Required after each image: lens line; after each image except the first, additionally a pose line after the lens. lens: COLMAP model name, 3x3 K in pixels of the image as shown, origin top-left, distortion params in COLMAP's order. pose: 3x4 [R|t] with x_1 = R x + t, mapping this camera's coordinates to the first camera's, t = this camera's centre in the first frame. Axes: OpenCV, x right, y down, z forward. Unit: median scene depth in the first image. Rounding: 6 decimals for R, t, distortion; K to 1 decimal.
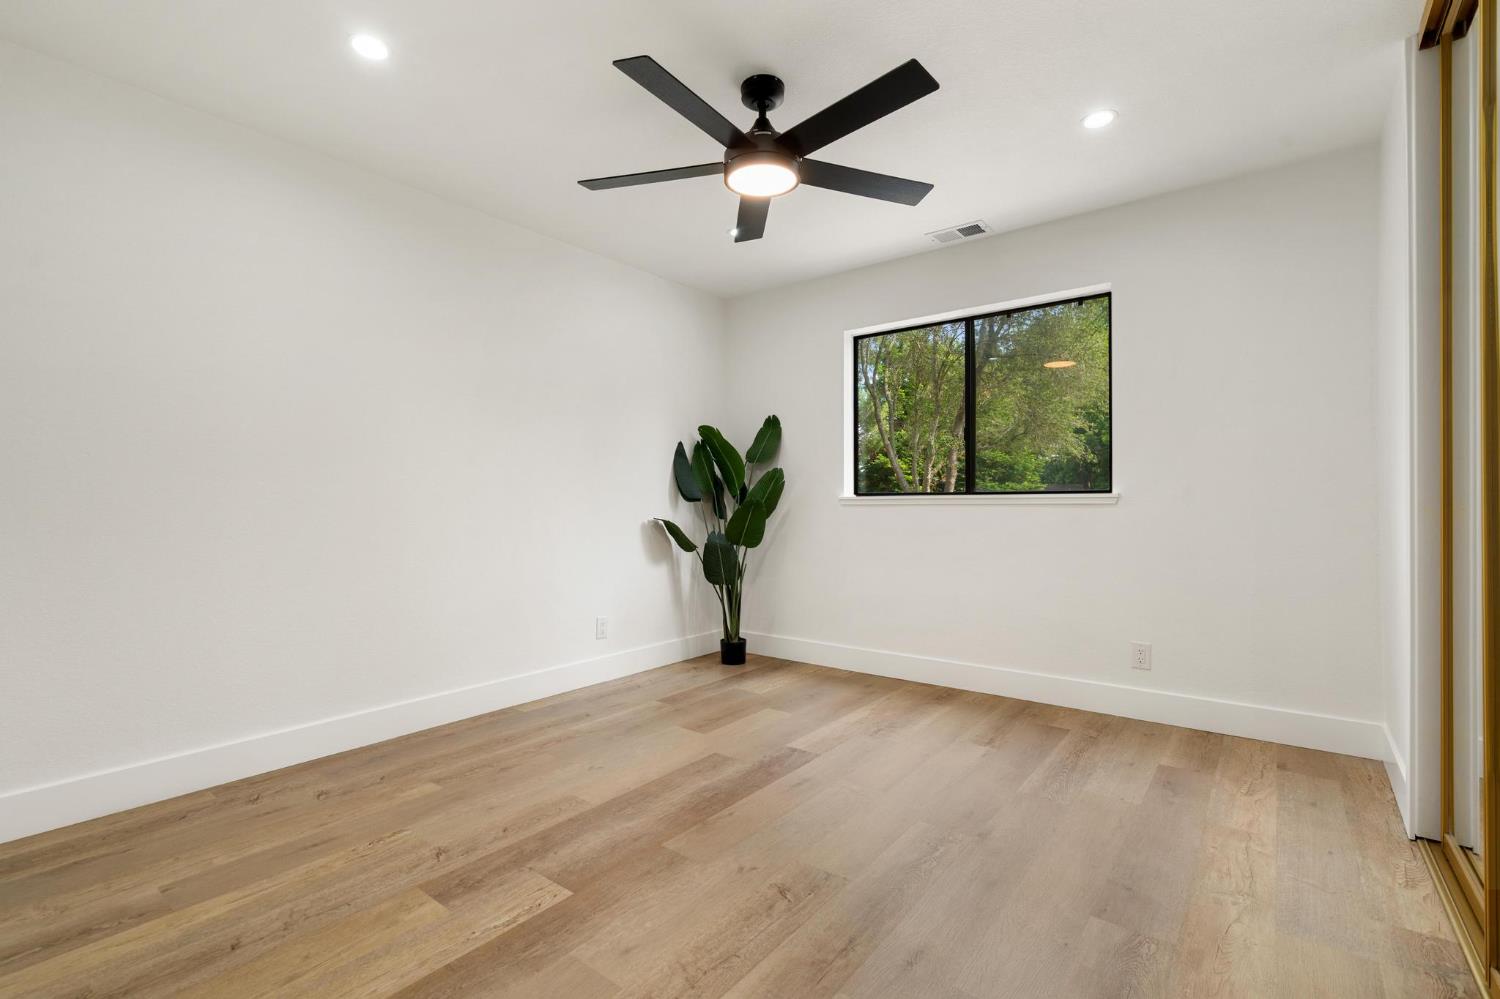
lens RADIAL K [[686.7, 0, 751.0], [0, 686.7, 503.3], [0, 0, 1]] dist [-0.008917, 0.000401]
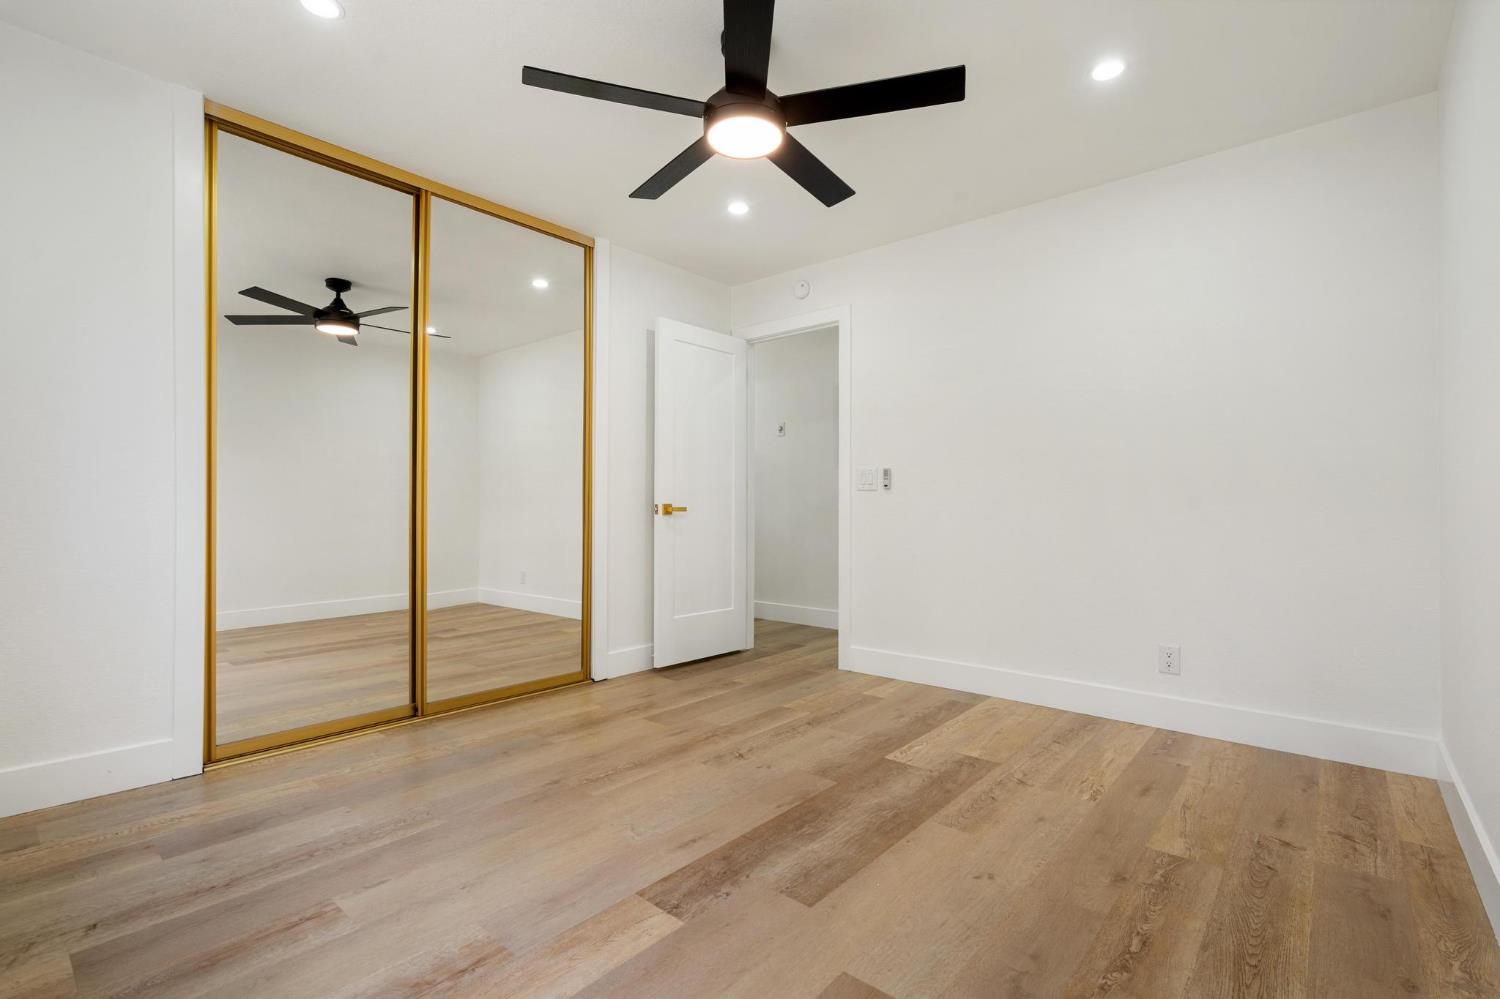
lens RADIAL K [[686.7, 0, 749.1], [0, 686.7, 500.7], [0, 0, 1]] dist [-0.008917, 0.000401]
pose [[-0.998708, 0.000806, 0.050813, -0.039280], [0.000395, 0.999967, -0.008111, 0.029679], [-0.050818, -0.008081, -0.998675, 2.092560]]
